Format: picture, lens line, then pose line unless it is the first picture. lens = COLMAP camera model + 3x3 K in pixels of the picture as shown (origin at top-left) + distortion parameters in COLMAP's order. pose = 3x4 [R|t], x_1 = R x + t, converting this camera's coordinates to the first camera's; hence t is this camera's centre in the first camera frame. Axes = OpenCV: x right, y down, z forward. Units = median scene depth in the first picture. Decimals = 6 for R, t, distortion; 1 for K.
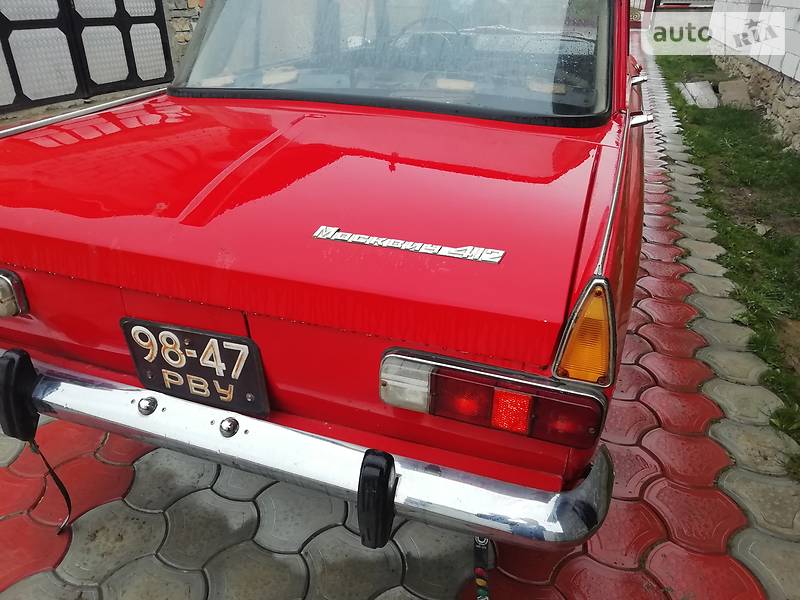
lens RADIAL K [[592.1, 0, 395.7], [0, 592.1, 301.2], [0, 0, 1]] dist [0.024017, -0.008558]
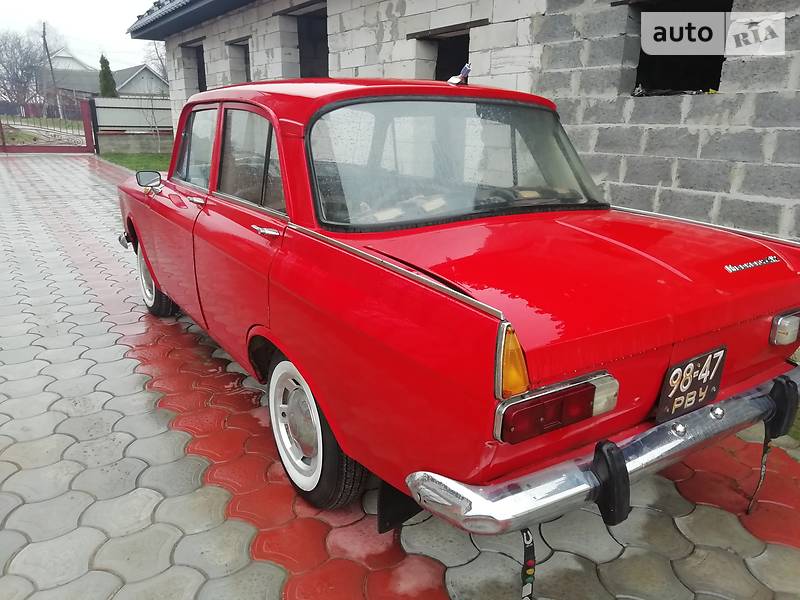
lens RADIAL K [[592.1, 0, 402.2], [0, 592.1, 301.9], [0, 0, 1]] dist [0.024017, -0.008558]
pose [[0.599570, -0.225646, 0.767854, -1.752923], [0.359552, 0.933102, -0.006546, -0.307149], [-0.715009, 0.280009, 0.640591, 0.505254]]
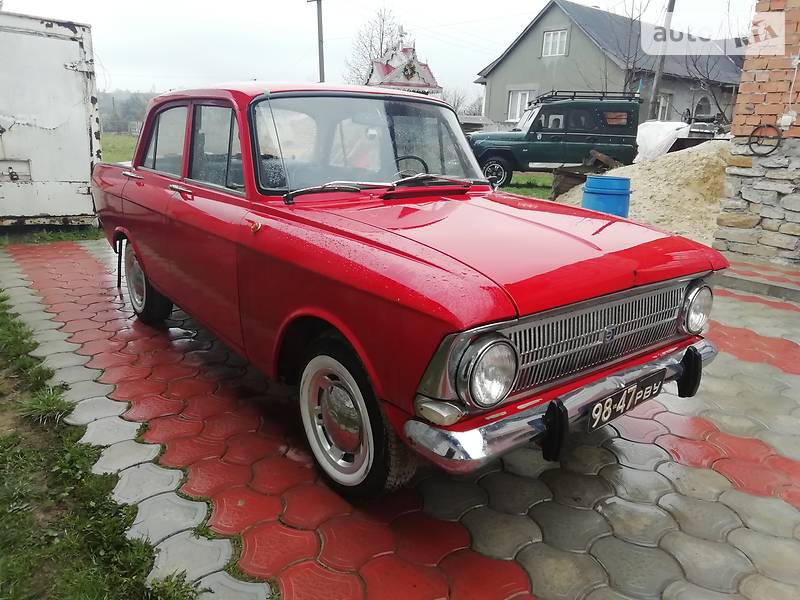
lens RADIAL K [[592.1, 0, 395.7], [0, 592.1, 300.1], [0, 0, 1]] dist [0.024017, -0.008558]
pose [[-0.539475, 0.212548, -0.814733, 2.511771], [-0.426011, 0.765728, 0.481846, -2.030887], [0.726279, 0.607029, -0.322543, 3.867658]]
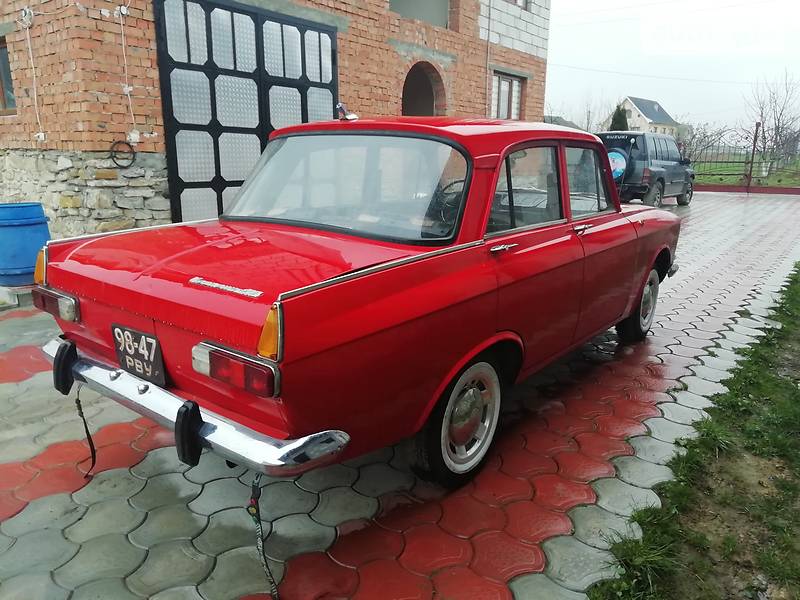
lens RADIAL K [[592.1, 0, 400.1], [0, 592.1, 299.4], [0, 0, 1]] dist [0.024017, -0.008558]
pose [[0.947300, 0.077946, -0.310722, 0.918879], [-0.151841, 0.963321, -0.221264, 0.220610], [0.282078, 0.256784, 0.924389, -0.455188]]
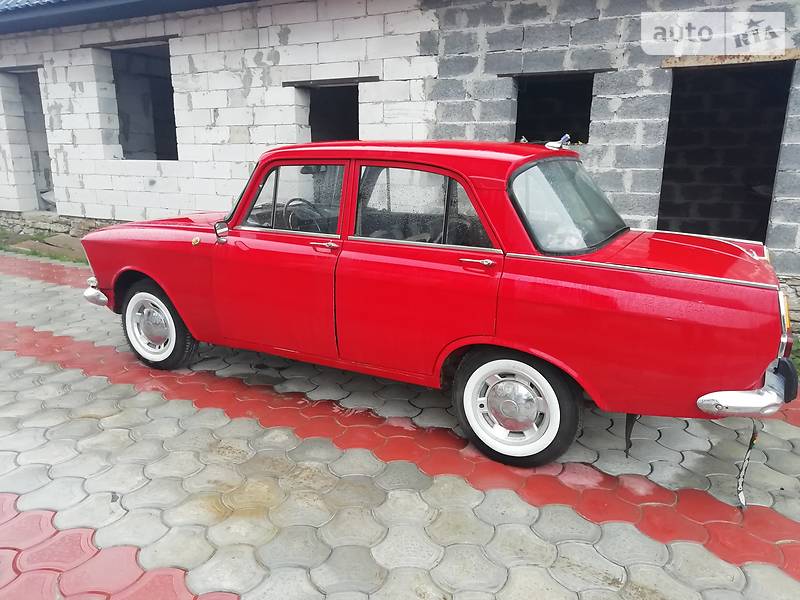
lens RADIAL K [[592.1, 0, 401.9], [0, 592.1, 300.2], [0, 0, 1]] dist [0.024017, -0.008558]
pose [[0.161857, -0.234710, 0.958495, -2.866490], [0.449867, 0.882050, 0.140024, -0.987206], [-0.878306, 0.408532, 0.248355, 1.629471]]
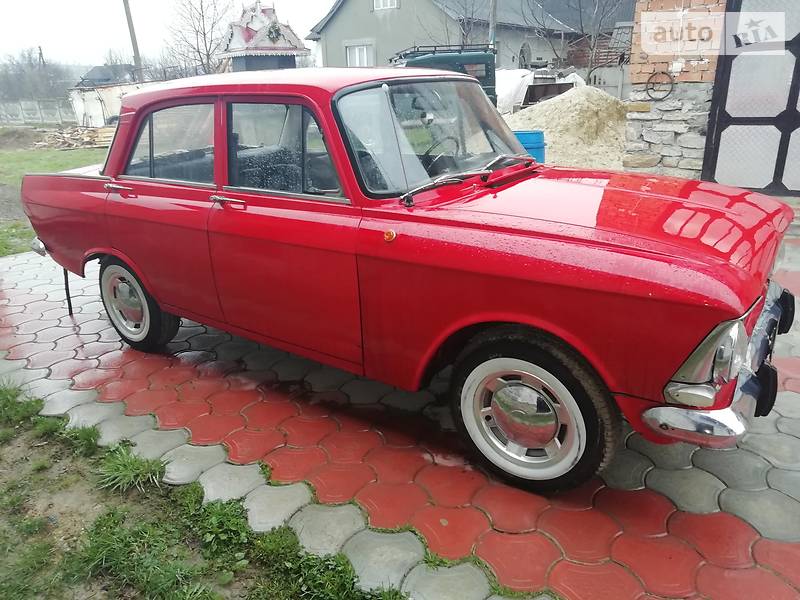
lens RADIAL K [[592.1, 0, 398.9], [0, 592.1, 299.5], [0, 0, 1]] dist [0.024017, -0.008558]
pose [[-0.275993, 0.331997, -0.902001, 2.813500], [-0.419360, 0.802823, 0.423808, -1.704630], [0.864850, 0.495231, -0.082347, 3.036236]]
